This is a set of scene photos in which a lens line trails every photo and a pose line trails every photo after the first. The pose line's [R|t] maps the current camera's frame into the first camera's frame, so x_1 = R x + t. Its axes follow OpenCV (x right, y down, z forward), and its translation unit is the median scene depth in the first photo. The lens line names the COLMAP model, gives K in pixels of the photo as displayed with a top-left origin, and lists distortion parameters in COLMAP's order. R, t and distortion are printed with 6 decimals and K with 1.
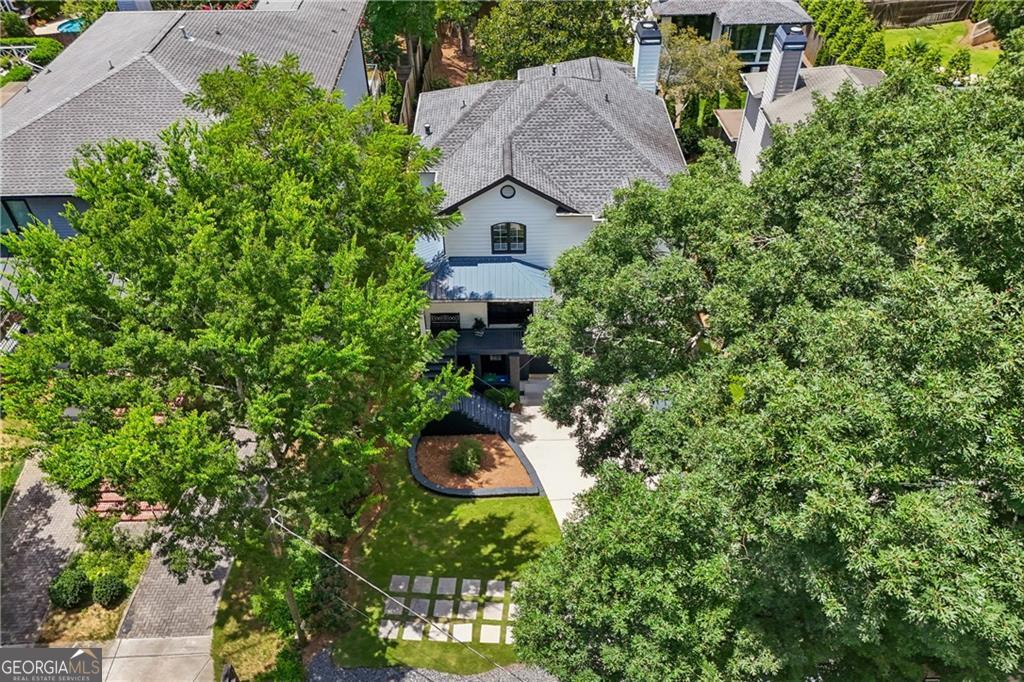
lens RADIAL K [[761.5, 0, 512.0], [0, 761.5, 341.0], [0, 0, 1]] dist [0.031269, -0.005665]
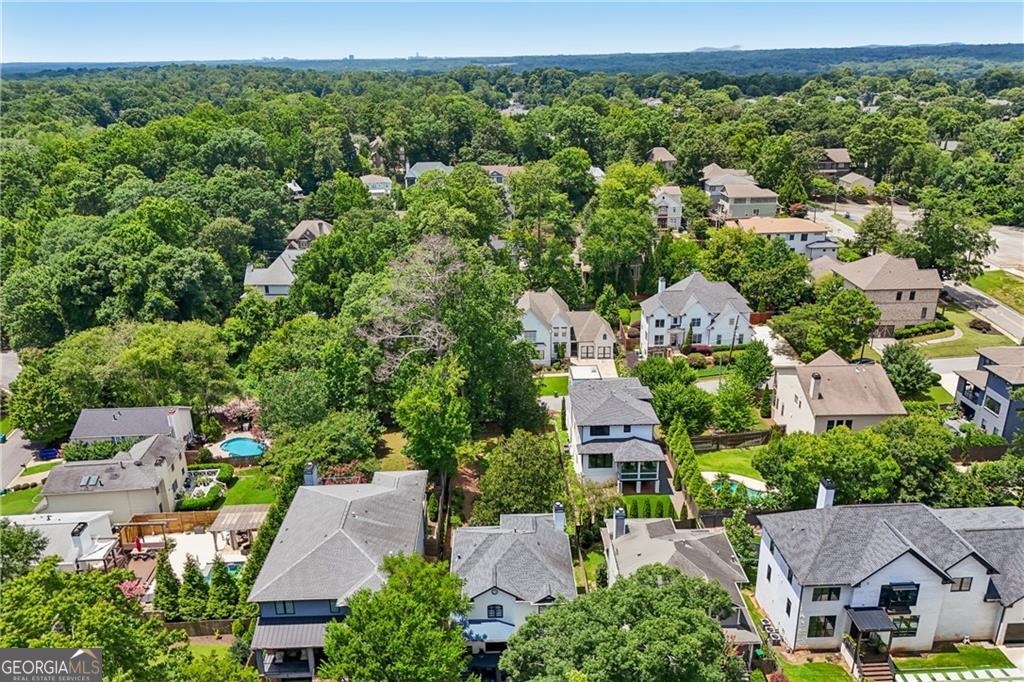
lens RADIAL K [[761.5, 0, 512.0], [0, 761.5, 341.0], [0, 0, 1]] dist [0.031269, -0.005665]
pose [[0.999953, -0.004373, 0.008706, 0.028398], [0.007249, 0.931017, -0.364904, -0.051350], [-0.006510, 0.364949, 0.931005, -1.356721]]
